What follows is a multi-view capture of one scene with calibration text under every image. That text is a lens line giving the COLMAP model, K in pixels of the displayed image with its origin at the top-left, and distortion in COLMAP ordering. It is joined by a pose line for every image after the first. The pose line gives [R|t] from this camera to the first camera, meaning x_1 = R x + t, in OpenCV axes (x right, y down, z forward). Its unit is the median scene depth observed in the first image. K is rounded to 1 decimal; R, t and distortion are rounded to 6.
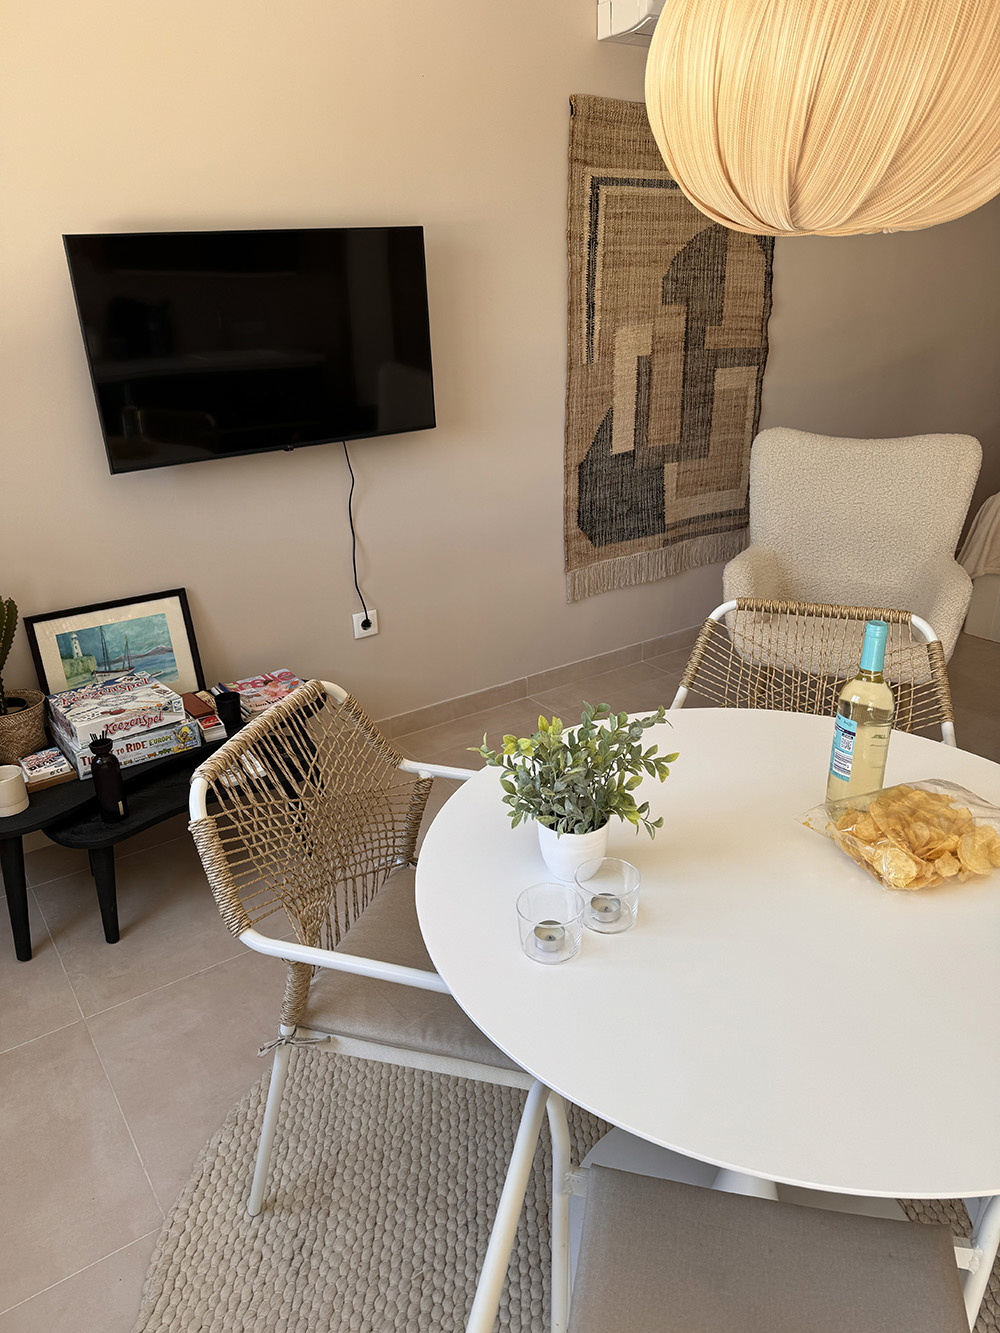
lens RADIAL K [[928.9, 0, 500.0], [0, 928.9, 666.5], [0, 0, 1]] dist [0.137387, -0.199529]
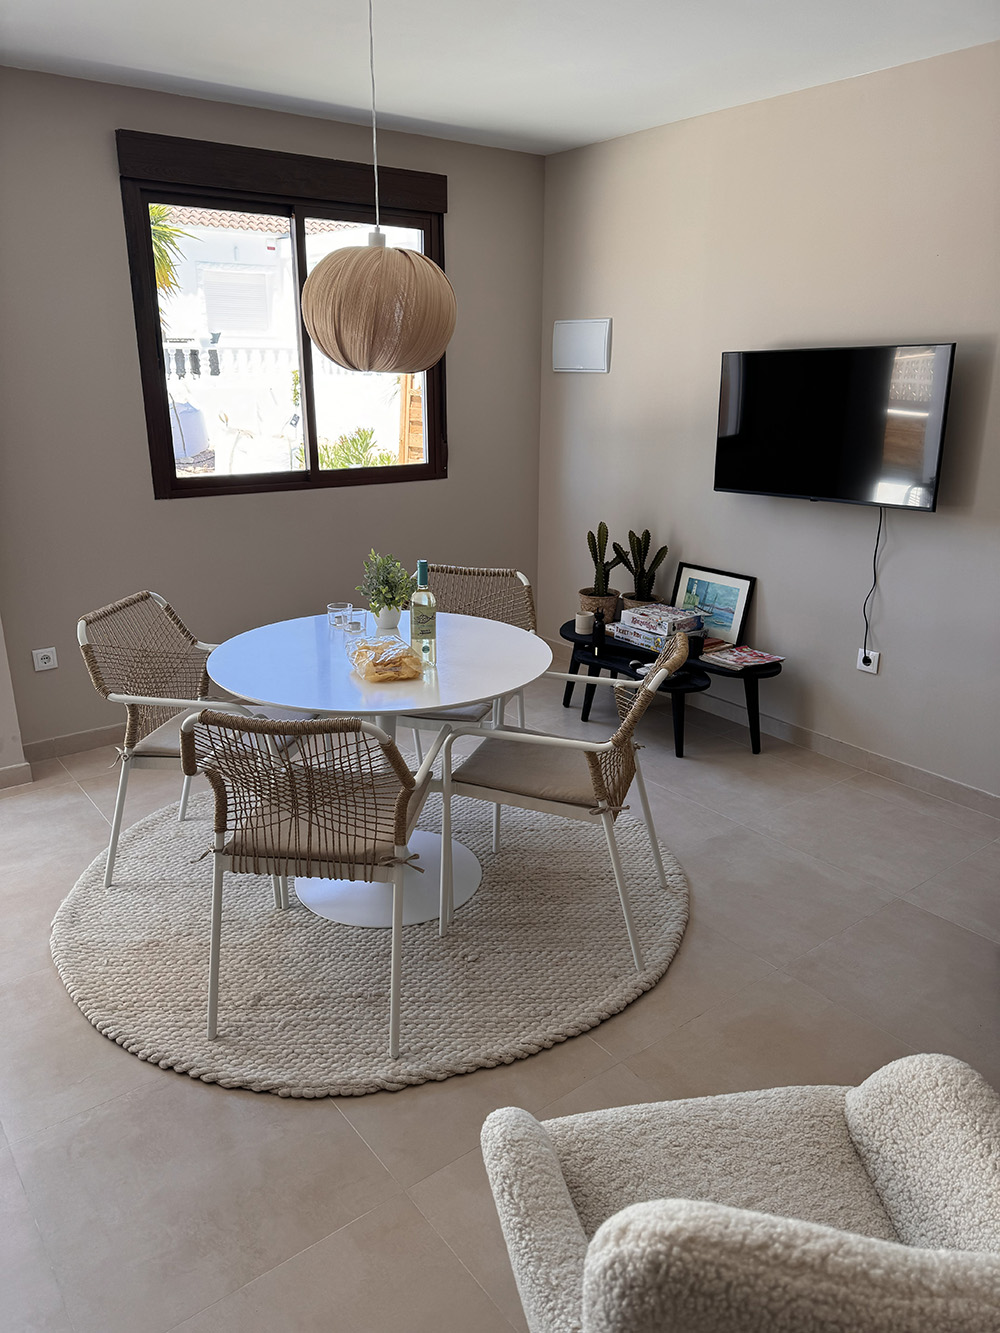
lens RADIAL K [[928.9, 0, 500.0], [0, 928.9, 666.5], [0, 0, 1]] dist [0.137387, -0.199529]
pose [[0.048969, 0.325333, -0.944331, 1.115508], [-0.393043, 0.875460, 0.281225, -0.222887], [0.918215, 0.357391, 0.170740, 0.429986]]
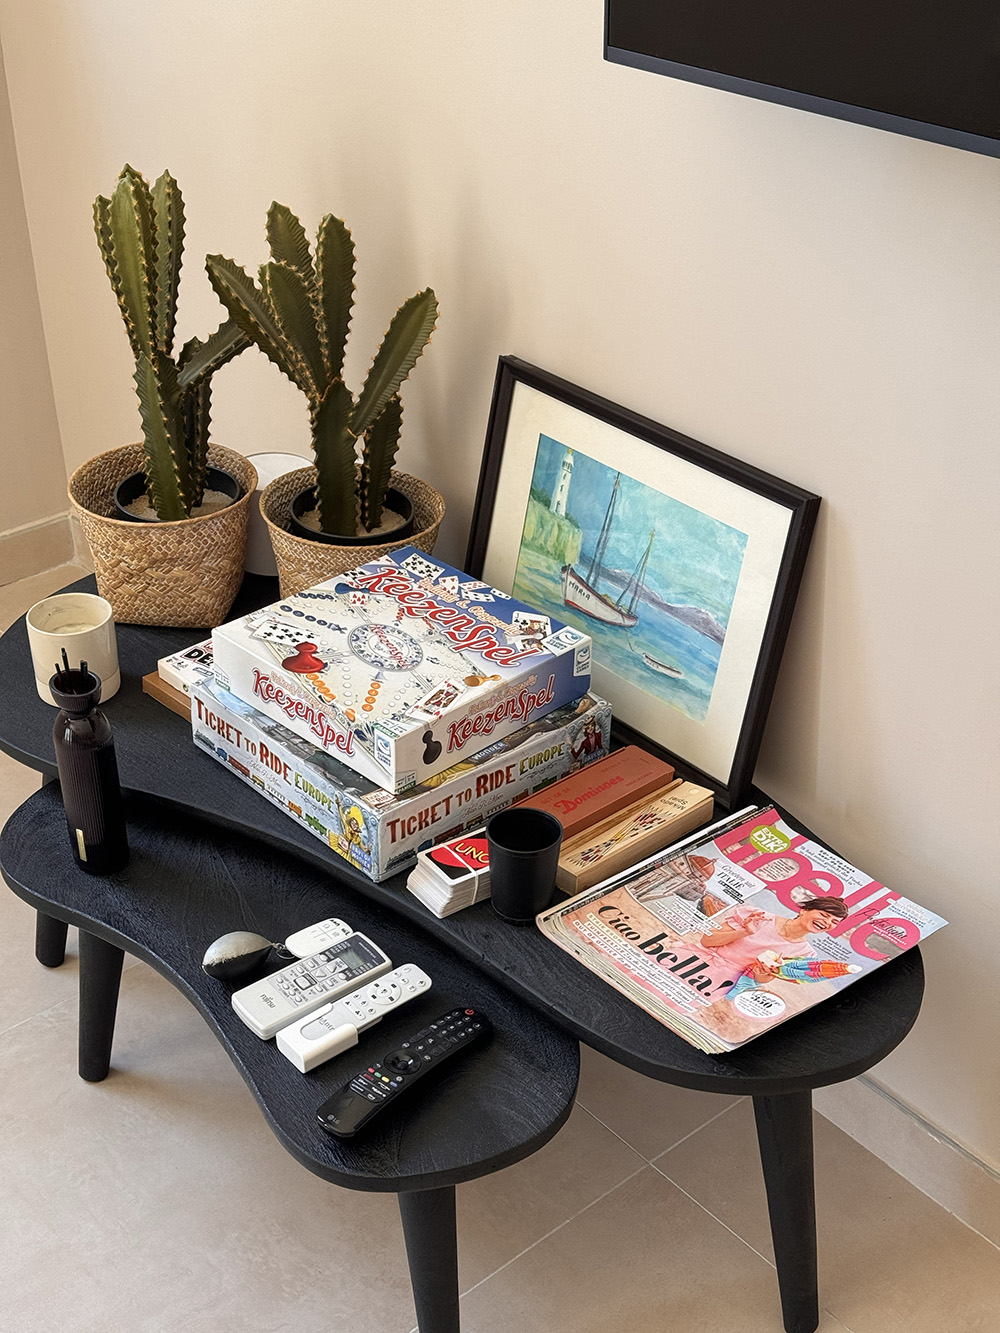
lens RADIAL K [[1866.0, 0, 500.0], [0, 1866.0, 666.5], [0, 0, 1]] dist [0.130796, 0.009541]
pose [[0.105498, 0.549997, -0.828477, 0.194091], [-0.394195, 0.788002, 0.472930, -0.293866], [0.912952, 0.276688, 0.299938, 0.747703]]
